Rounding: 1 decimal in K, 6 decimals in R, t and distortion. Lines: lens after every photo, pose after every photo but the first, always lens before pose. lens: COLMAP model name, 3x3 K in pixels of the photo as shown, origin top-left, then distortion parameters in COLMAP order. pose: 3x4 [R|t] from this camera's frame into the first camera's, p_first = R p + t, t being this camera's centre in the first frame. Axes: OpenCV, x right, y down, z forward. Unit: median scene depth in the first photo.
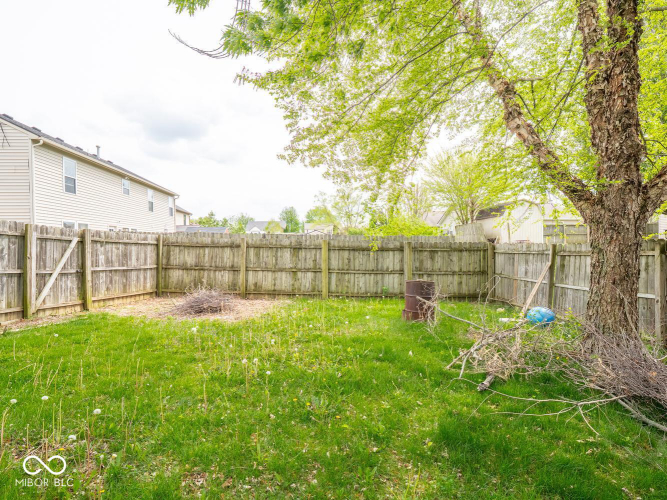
lens RADIAL K [[328.0, 0, 321.4], [0, 328.0, 250.1], [0, 0, 1]] dist [-0.015309, 0.000307]
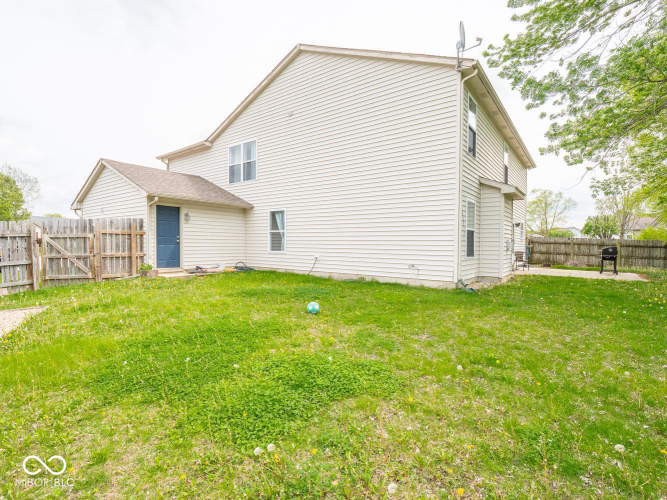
lens RADIAL K [[328.0, 0, 324.6], [0, 328.0, 248.2], [0, 0, 1]] dist [-0.015309, 0.000307]
pose [[0.918659, 0.028190, -0.394045, -0.961345], [-0.029115, 0.999569, 0.003632, 0.062179], [0.393977, 0.008136, 0.919084, -1.746530]]
